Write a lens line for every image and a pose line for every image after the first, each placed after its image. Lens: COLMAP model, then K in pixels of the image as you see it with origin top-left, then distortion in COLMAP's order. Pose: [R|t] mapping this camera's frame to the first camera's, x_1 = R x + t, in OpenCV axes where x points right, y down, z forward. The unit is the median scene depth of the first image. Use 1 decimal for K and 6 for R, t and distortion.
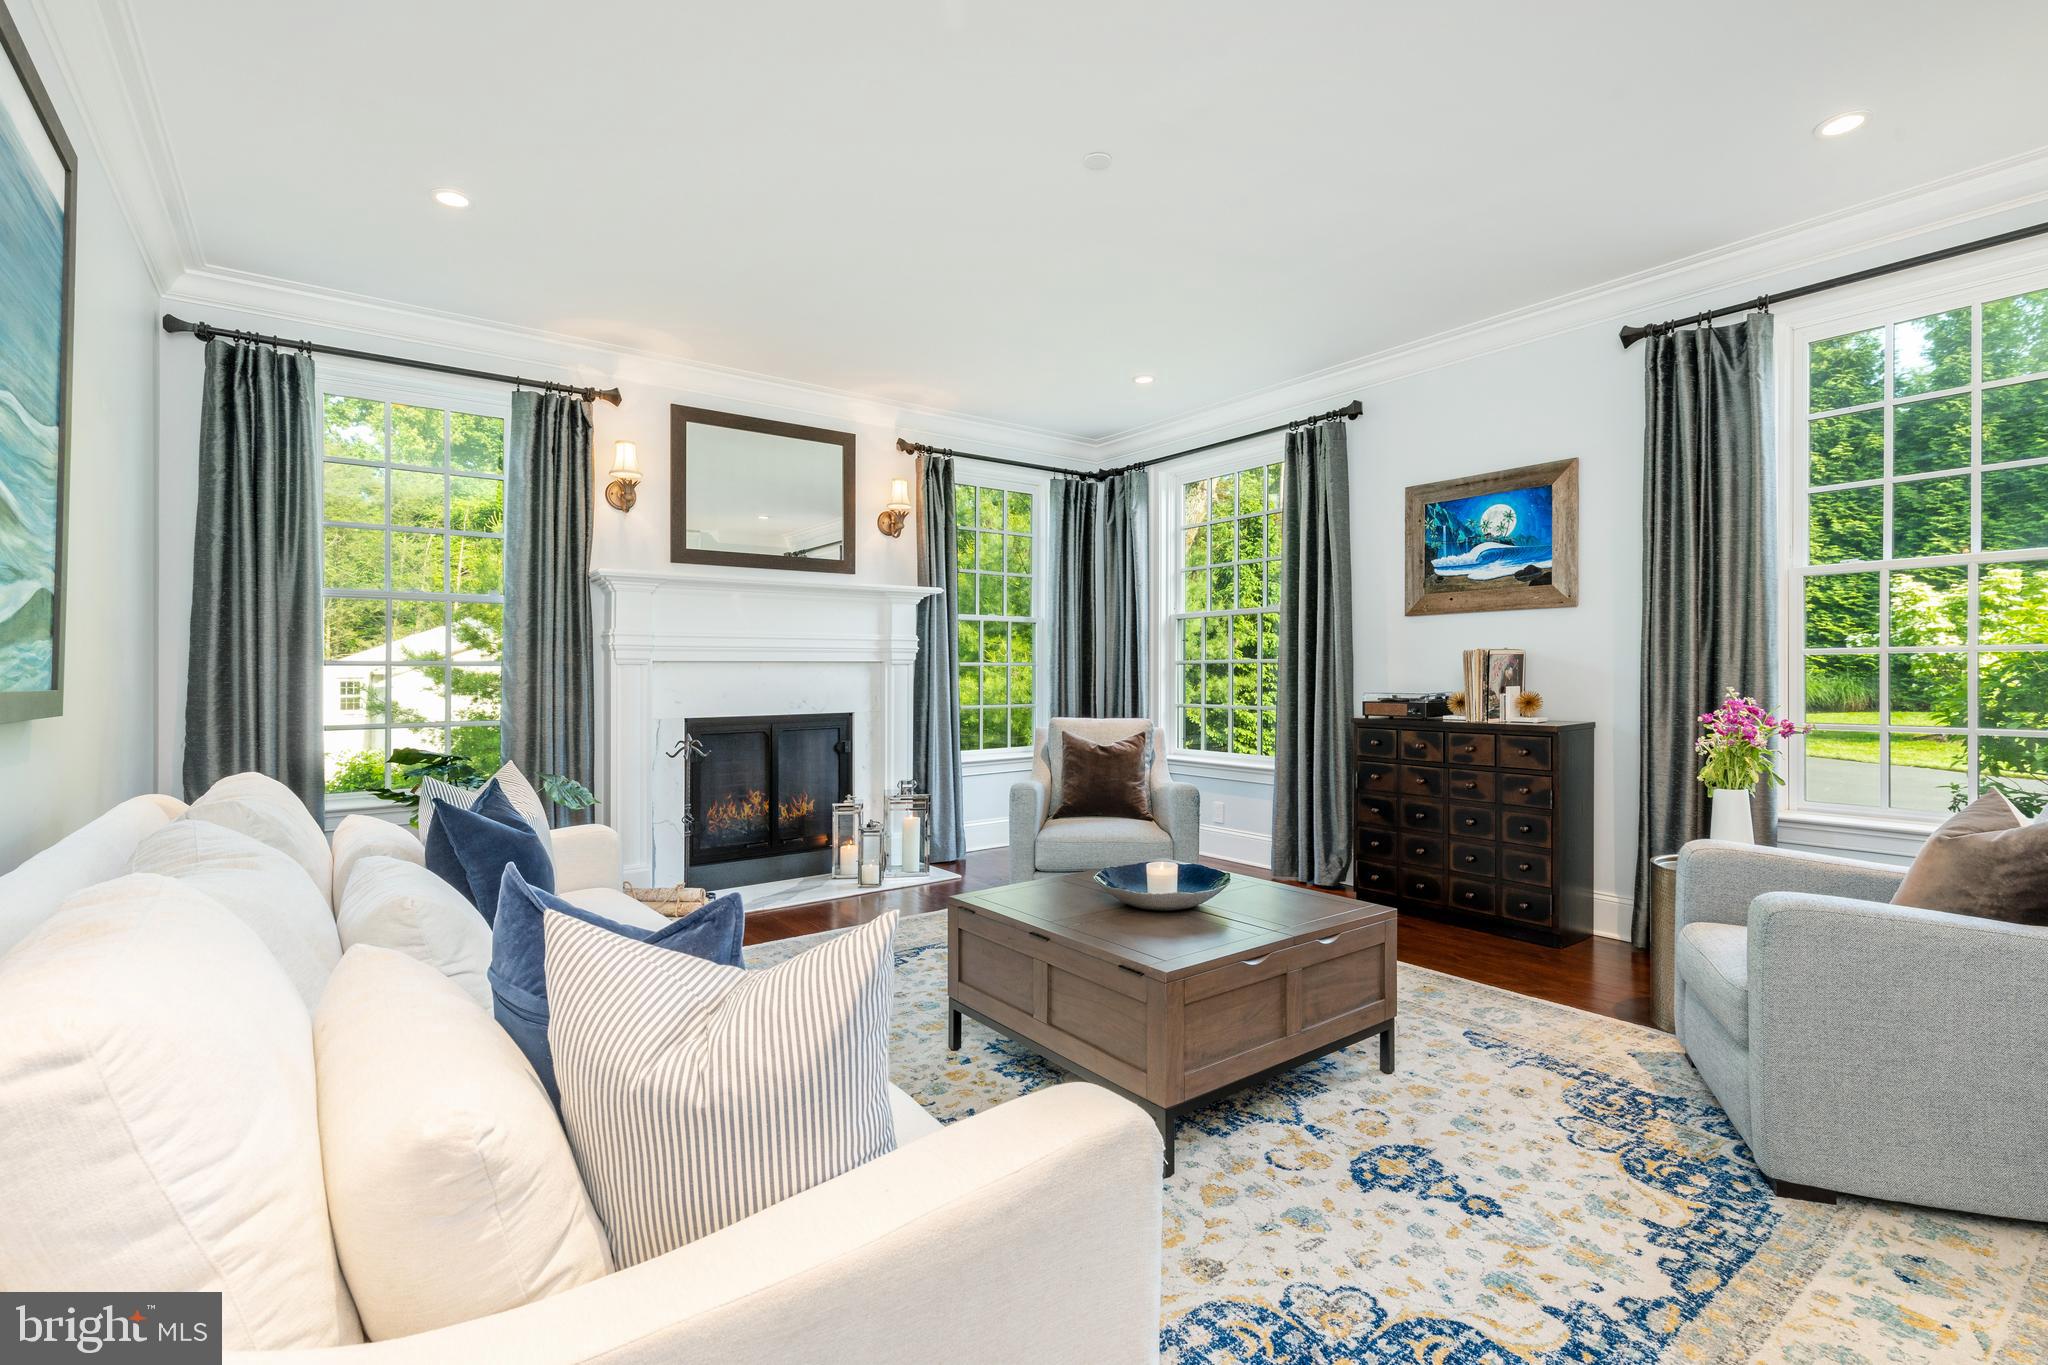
lens RADIAL K [[928.4, 0, 1022.5], [0, 928.4, 688.7], [0, 0, 1]] dist [0.007831, -0.000290]
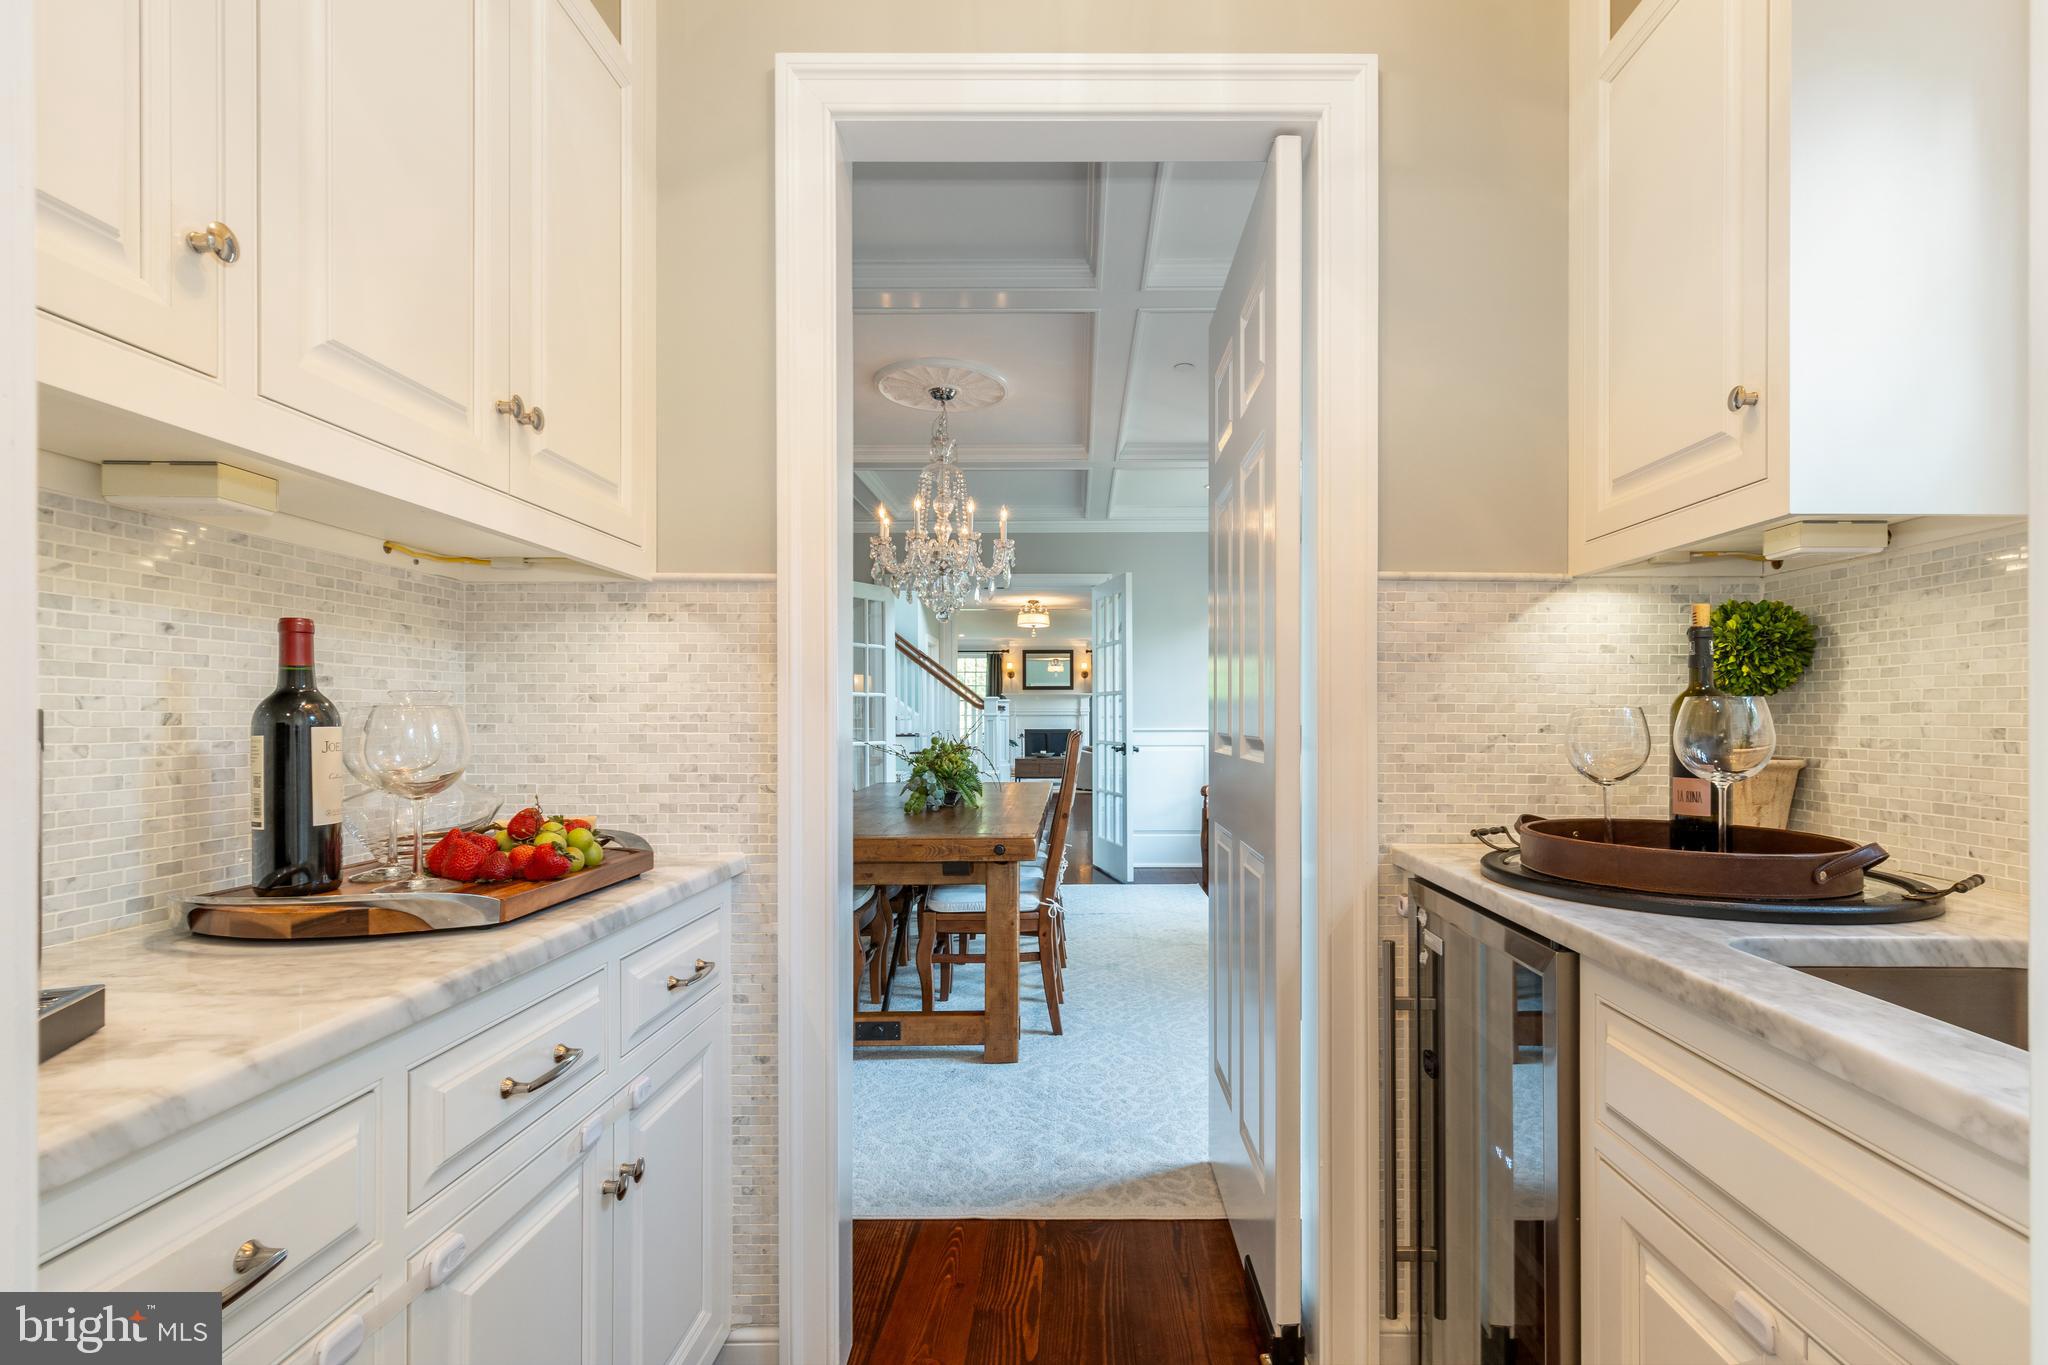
lens RADIAL K [[943.7, 0, 1078.3], [0, 943.7, 715.3], [0, 0, 1]] dist [0.001180, -0.000118]
pose [[0.798923, -0.000059, -0.601433, 1.979644], [-0.008848, 0.999891, -0.011850, 0.014195], [0.601368, 0.014789, 0.798835, -1.831341]]
